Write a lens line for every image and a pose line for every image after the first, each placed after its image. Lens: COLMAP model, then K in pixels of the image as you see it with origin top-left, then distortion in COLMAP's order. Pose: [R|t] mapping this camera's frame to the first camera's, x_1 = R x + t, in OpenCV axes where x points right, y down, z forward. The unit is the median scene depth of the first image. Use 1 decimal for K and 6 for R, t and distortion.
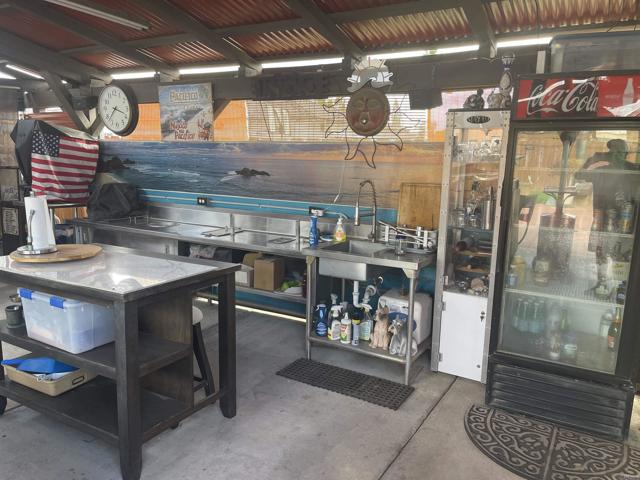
lens RADIAL K [[480.5, 0, 319.8], [0, 480.5, 239.5], [0, 0, 1]] dist [0.028338, -0.021160]
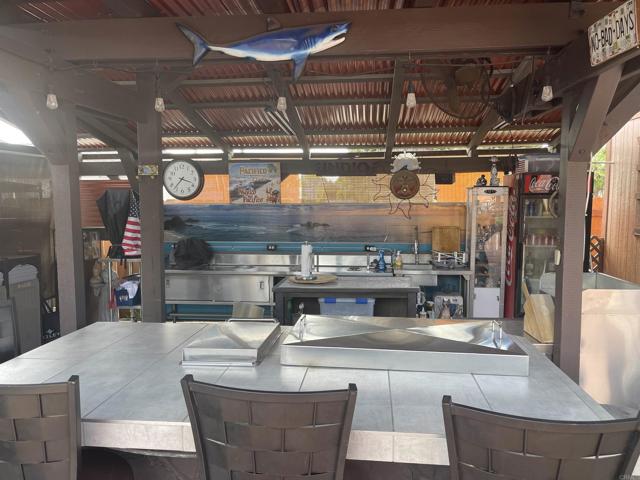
lens RADIAL K [[480.5, 0, 320.3], [0, 480.5, 240.9], [0, 0, 1]] dist [0.028338, -0.021160]
pose [[0.920535, -0.053910, 0.386923, -0.659779], [0.089166, 0.993283, -0.073742, 0.012842], [-0.380349, 0.102383, 0.919159, -0.292482]]
